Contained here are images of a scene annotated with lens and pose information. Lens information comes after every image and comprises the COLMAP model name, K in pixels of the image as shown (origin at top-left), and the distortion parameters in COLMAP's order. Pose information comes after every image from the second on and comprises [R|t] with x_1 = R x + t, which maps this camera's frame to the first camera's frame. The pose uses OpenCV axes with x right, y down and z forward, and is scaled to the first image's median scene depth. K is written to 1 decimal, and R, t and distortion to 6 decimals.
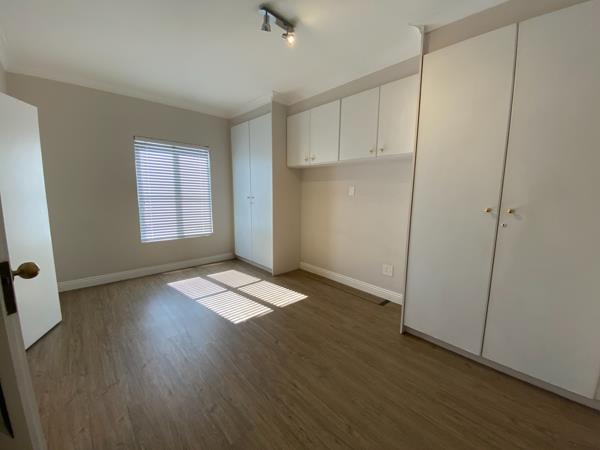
lens RADIAL K [[241.4, 0, 301.1], [0, 241.4, 224.8], [0, 0, 1]] dist [0.029161, -0.025825]
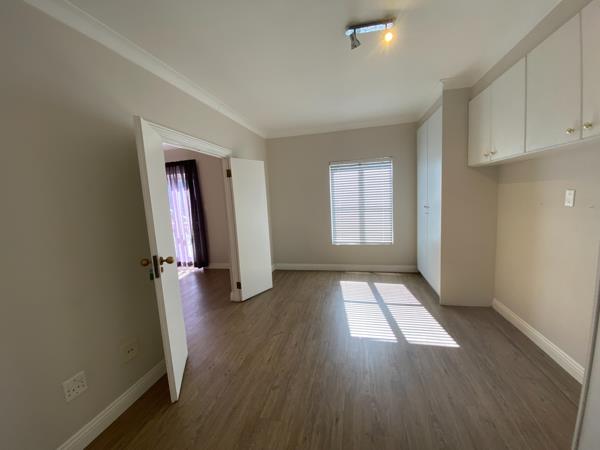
lens RADIAL K [[241.4, 0, 301.1], [0, 241.4, 224.8], [0, 0, 1]] dist [0.029161, -0.025825]
pose [[0.552333, 0.055093, -0.831801, 0.305856], [-0.053827, 0.998089, 0.030364, -0.059108], [0.831884, 0.028002, 0.554243, 0.158937]]
